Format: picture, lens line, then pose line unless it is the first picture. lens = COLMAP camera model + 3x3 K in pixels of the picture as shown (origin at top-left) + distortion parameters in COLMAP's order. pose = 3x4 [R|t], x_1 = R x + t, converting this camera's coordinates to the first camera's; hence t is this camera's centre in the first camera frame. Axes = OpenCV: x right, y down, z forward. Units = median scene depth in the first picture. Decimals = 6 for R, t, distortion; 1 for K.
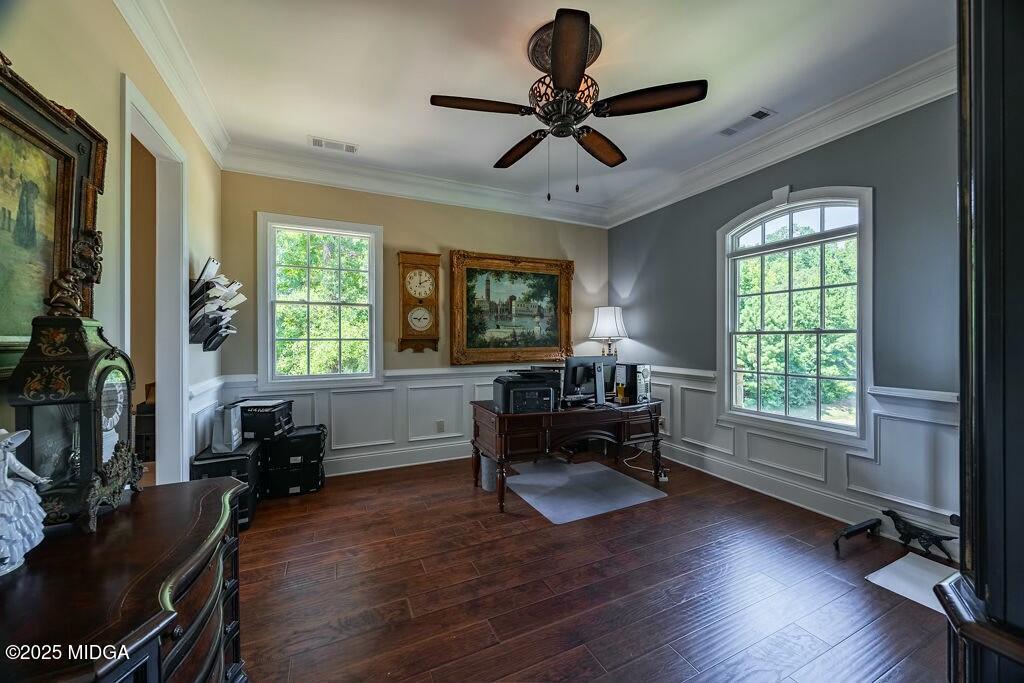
lens RADIAL K [[395.1, 0, 521.0], [0, 395.1, 340.8], [0, 0, 1]] dist [-0.000965, -0.000181]
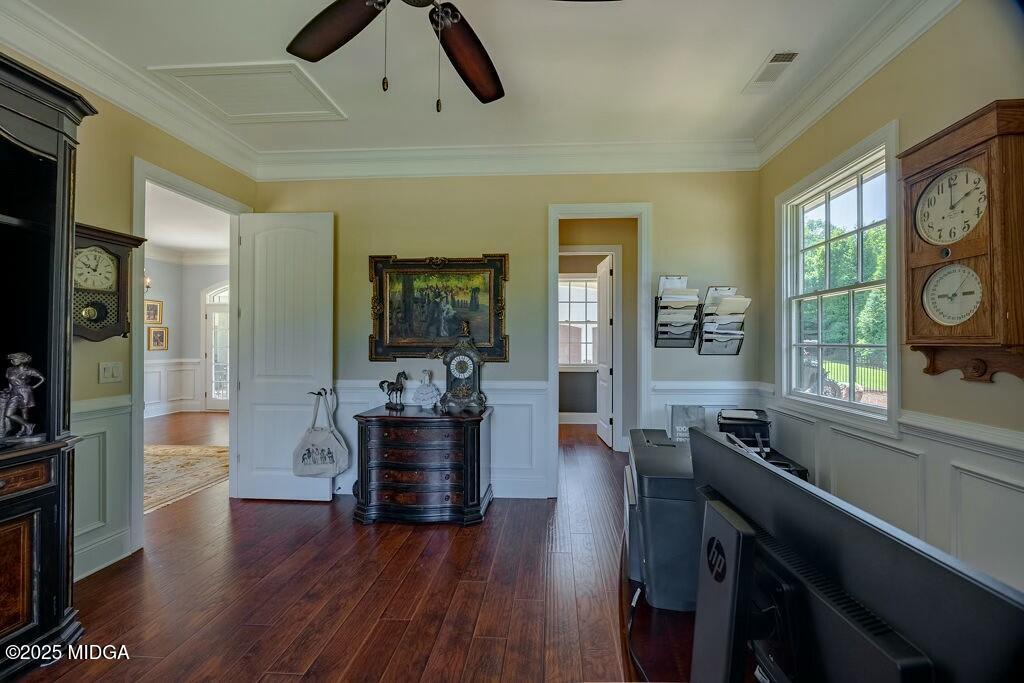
lens RADIAL K [[395.1, 0, 521.0], [0, 395.1, 340.8], [0, 0, 1]] dist [-0.000965, -0.000181]
pose [[-0.508787, -0.001413, -0.860891, 0.471537], [-0.004682, 0.999988, 0.001125, -0.013827], [0.860879, 0.004603, -0.508788, 1.279000]]
